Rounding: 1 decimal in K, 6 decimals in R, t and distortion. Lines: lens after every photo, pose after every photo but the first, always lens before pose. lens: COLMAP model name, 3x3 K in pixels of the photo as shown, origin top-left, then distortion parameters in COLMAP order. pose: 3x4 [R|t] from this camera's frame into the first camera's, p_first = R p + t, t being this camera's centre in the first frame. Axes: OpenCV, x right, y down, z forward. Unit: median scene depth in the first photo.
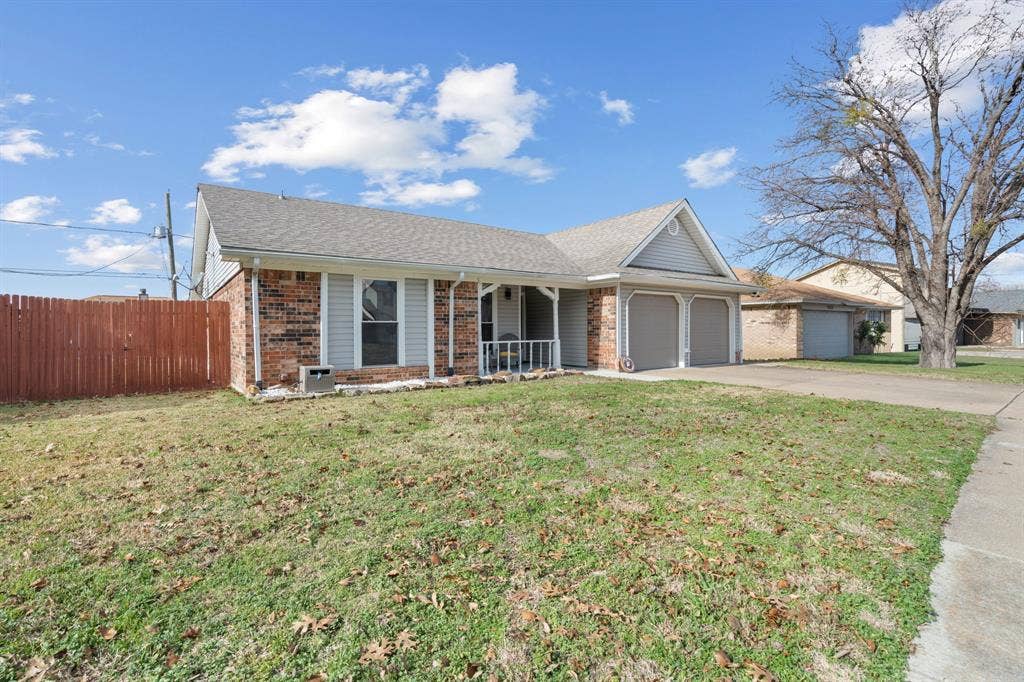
lens RADIAL K [[469.2, 0, 511.2], [0, 469.2, 337.2], [0, 0, 1]] dist [-0.004040, 0.000217]
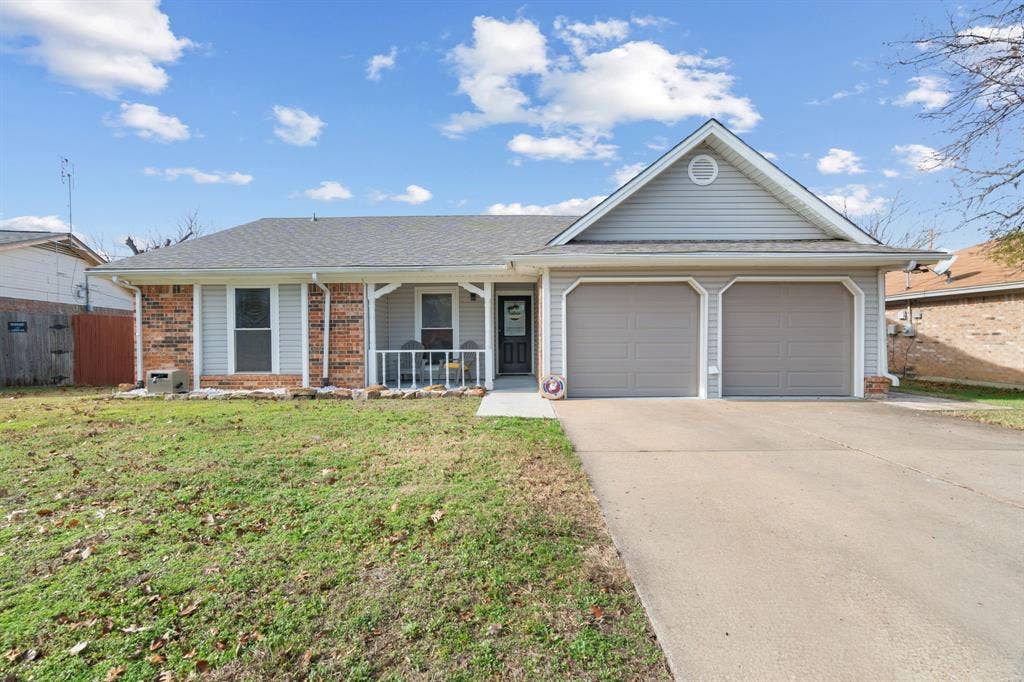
lens RADIAL K [[460.4, 0, 510.1], [0, 460.4, 344.7], [0, 0, 1]] dist [-0.000613, 0.000082]
pose [[0.805143, 0.010620, -0.592985, 0.716596], [-0.007376, 0.999942, 0.007894, -0.010635], [0.593035, -0.001982, 0.805174, 0.502252]]
